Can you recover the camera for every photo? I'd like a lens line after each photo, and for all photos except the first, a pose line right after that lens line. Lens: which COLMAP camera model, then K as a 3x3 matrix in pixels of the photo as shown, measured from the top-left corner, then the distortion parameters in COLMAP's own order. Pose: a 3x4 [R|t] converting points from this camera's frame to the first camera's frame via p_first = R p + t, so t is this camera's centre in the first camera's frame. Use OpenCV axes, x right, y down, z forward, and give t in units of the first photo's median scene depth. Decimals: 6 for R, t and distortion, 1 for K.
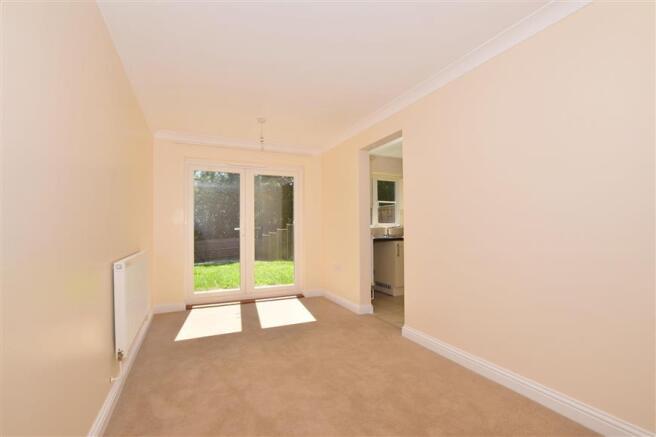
lens RADIAL K [[301.3, 0, 327.9], [0, 301.3, 221.5], [0, 0, 1]] dist [-0.004497, 0.000882]
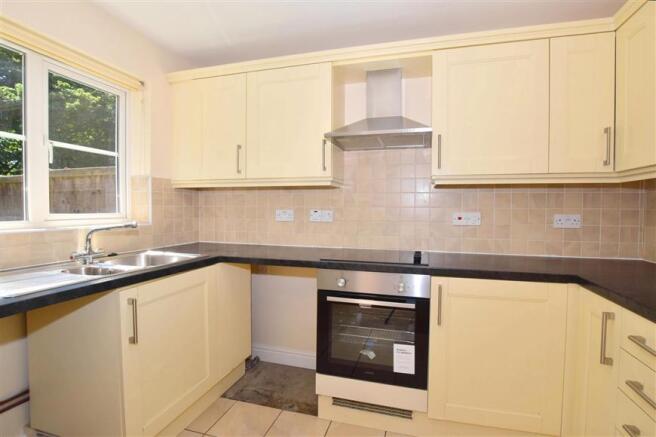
lens RADIAL K [[301.3, 0, 328.0], [0, 301.3, 216.6], [0, 0, 1]] dist [-0.004497, 0.000882]
pose [[0.676491, -0.016541, 0.736265, 0.138991], [-0.005484, 0.999607, 0.027496, -0.001286], [-0.736431, -0.022638, 0.676134, 0.620411]]
